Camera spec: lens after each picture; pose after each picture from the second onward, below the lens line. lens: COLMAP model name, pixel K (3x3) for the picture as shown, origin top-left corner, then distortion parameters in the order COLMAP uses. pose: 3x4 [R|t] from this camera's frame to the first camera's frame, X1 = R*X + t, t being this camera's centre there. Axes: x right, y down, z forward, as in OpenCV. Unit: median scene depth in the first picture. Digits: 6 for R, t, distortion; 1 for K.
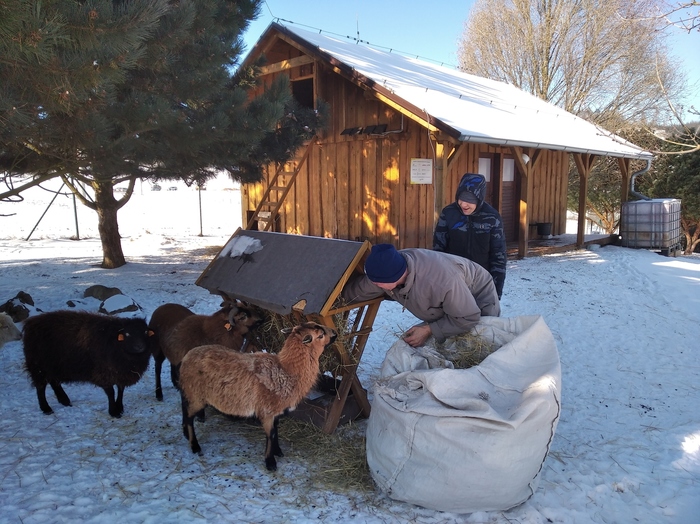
lens RADIAL K [[518.0, 0, 350.0], [0, 518.0, 262.0], [0, 0, 1]] dist [0.010741, -0.007648]
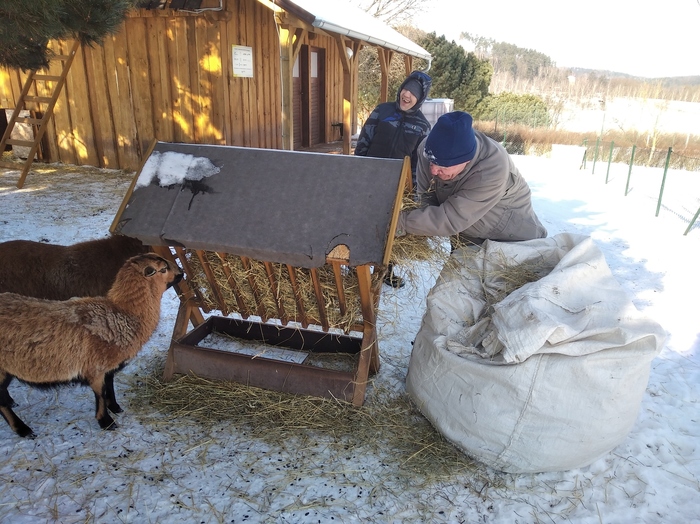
lens RADIAL K [[518.0, 0, 350.0], [0, 518.0, 262.0], [0, 0, 1]] dist [0.010741, -0.007648]
pose [[0.889052, -0.126756, 0.439907, -0.125173], [0.041170, 0.979148, 0.198931, -0.014188], [-0.455950, -0.158749, 0.875733, 0.114826]]
